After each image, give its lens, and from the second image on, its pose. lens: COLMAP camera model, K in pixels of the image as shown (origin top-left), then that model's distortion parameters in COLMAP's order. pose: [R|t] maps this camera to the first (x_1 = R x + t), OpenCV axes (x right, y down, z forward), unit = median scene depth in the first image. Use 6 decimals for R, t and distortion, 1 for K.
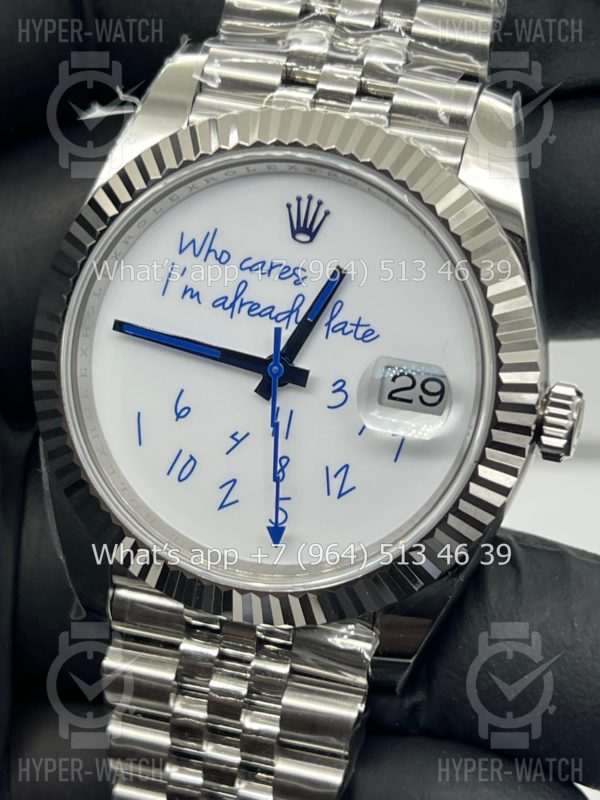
lens RADIAL K [[1820.6, 0, 296.8], [0, 1820.6, 394.1], [0, 0, 1]] dist [0.244241, 0.000000]
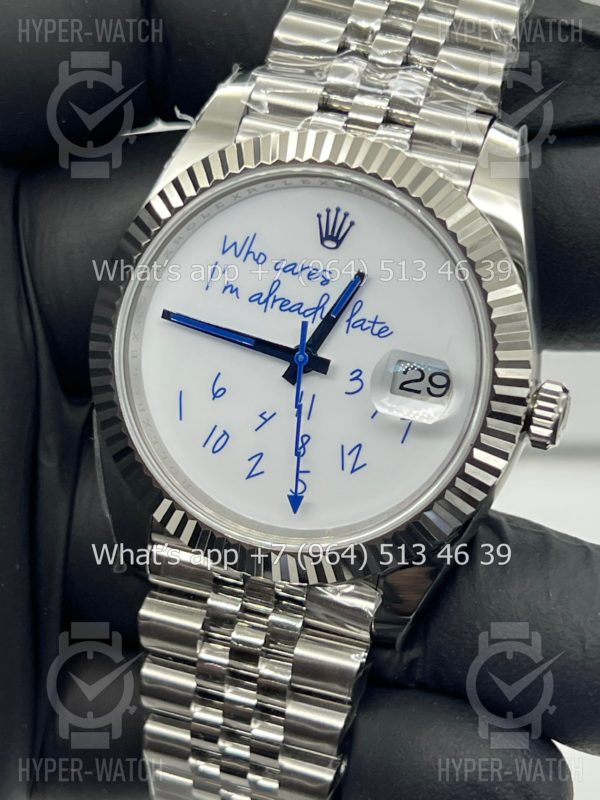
lens RADIAL K [[1820.6, 0, 306.8], [0, 1820.6, 400.0], [0, 0, 1]] dist [0.244241, 0.000000]
pose [[0.998794, 0.044539, -0.020670, 0.016534], [-0.044929, 0.998813, -0.018829, 0.033956], [0.019807, 0.019735, 0.999609, -0.143364]]
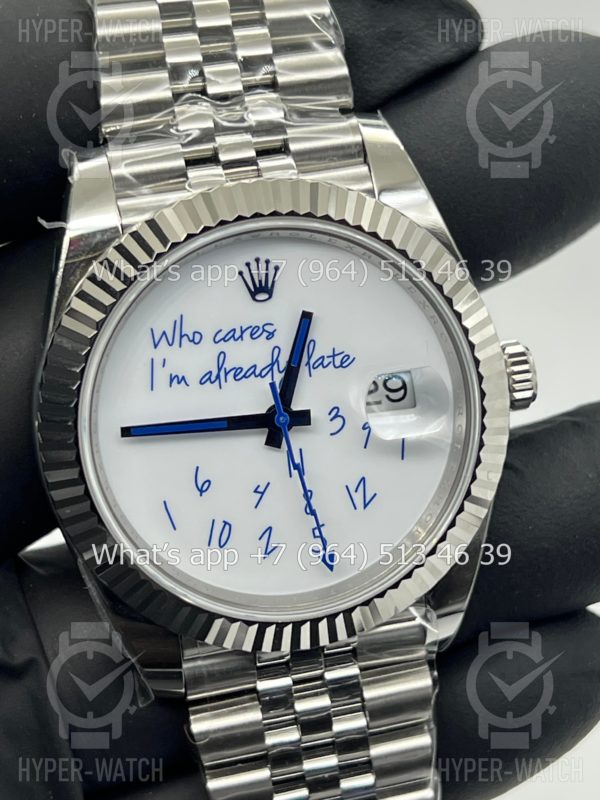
lens RADIAL K [[1820.6, 0, 297.2], [0, 1820.6, 408.6], [0, 0, 1]] dist [0.244241, 0.000000]
pose [[0.881684, -0.346508, 0.320258, -0.345118], [0.326615, 0.938044, 0.115745, -0.140581], [-0.340523, 0.002550, 0.940233, -0.026831]]
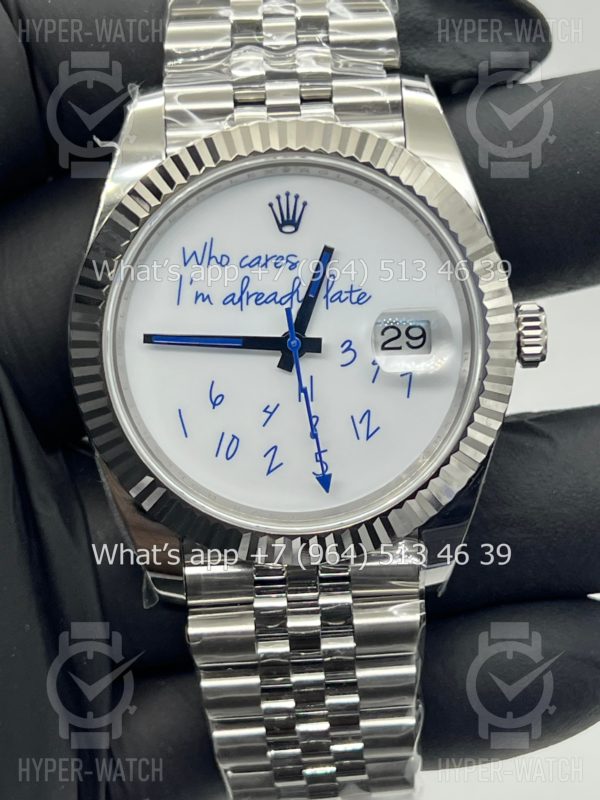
lens RADIAL K [[1820.6, 0, 304.8], [0, 1820.6, 394.5], [0, 0, 1]] dist [0.244241, 0.000000]
pose [[0.953543, -0.224040, 0.201401, -0.243373], [0.231237, 0.972815, -0.012632, 0.034177], [-0.193096, 0.058616, 0.979427, -0.139151]]
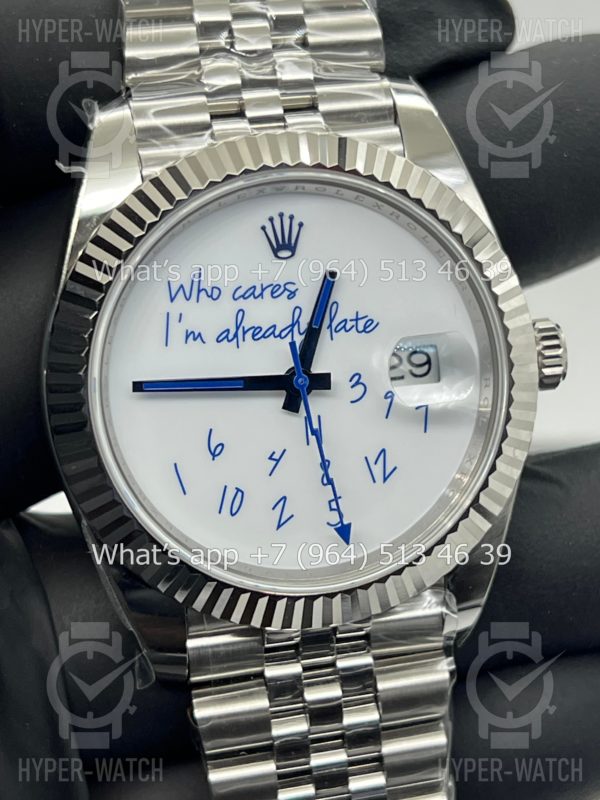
lens RADIAL K [[1820.6, 0, 299.6], [0, 1820.6, 401.7], [0, 0, 1]] dist [0.244241, 0.000000]
pose [[0.893341, -0.286625, 0.346104, -0.371218], [0.295690, 0.954886, 0.027569, -0.030768], [-0.338392, 0.077711, 0.937791, 0.022865]]
